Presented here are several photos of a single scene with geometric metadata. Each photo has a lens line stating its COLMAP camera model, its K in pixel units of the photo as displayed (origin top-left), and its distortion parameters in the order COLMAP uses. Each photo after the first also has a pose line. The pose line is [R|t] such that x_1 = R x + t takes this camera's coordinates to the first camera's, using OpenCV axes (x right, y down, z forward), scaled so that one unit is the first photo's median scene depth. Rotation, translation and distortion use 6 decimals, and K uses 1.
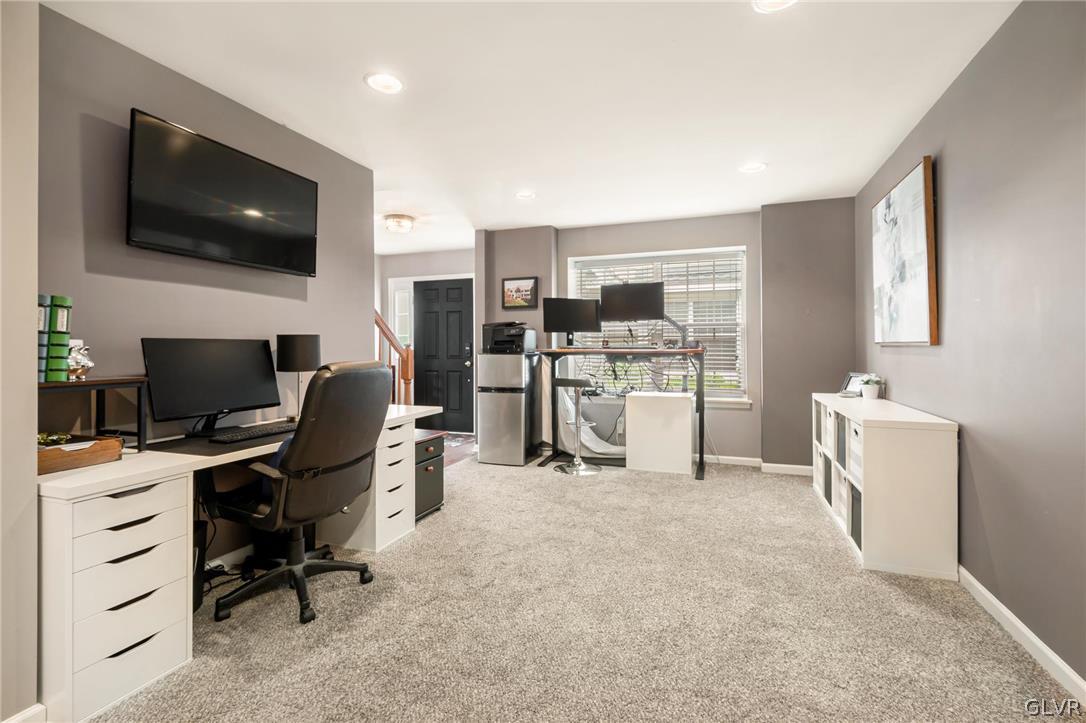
lens RADIAL K [[480.4, 0, 549.0], [0, 480.4, 342.8], [0, 0, 1]] dist [0.009676, -0.000161]
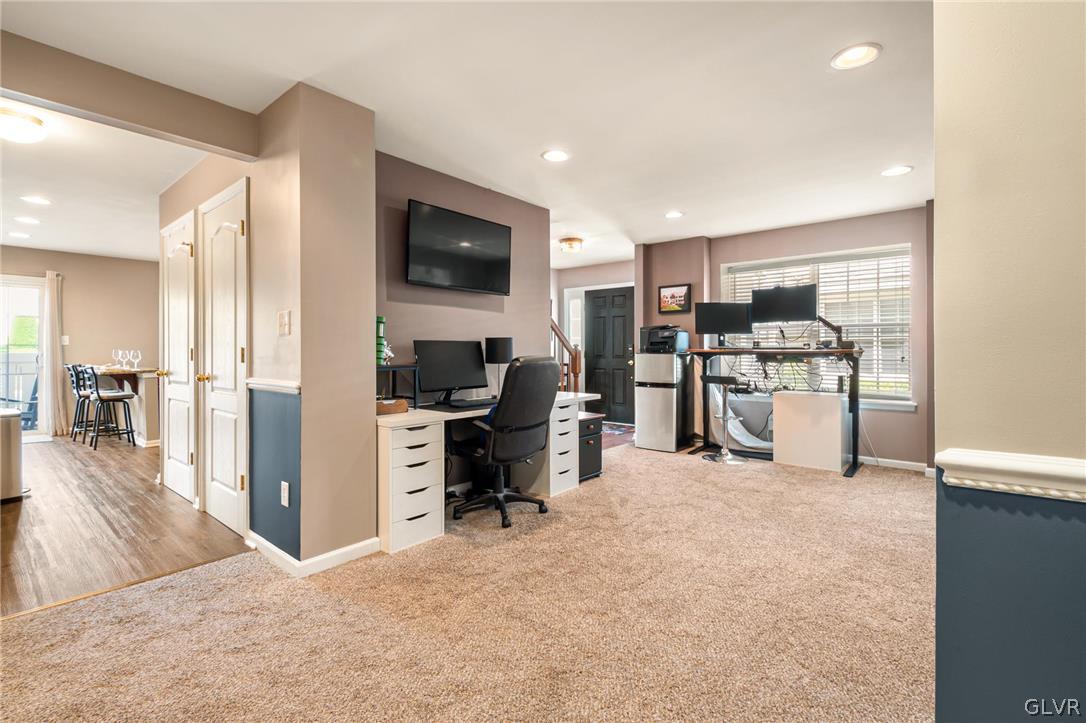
lens RADIAL K [[485.5, 0, 543.0], [0, 485.5, 361.5], [0, 0, 1]] dist [0.001165, 0.000081]
pose [[0.929817, 0.012918, -0.367796, 0.118258], [-0.000308, 0.999411, 0.034324, 0.004232], [0.368023, -0.031802, 0.929273, -0.263337]]
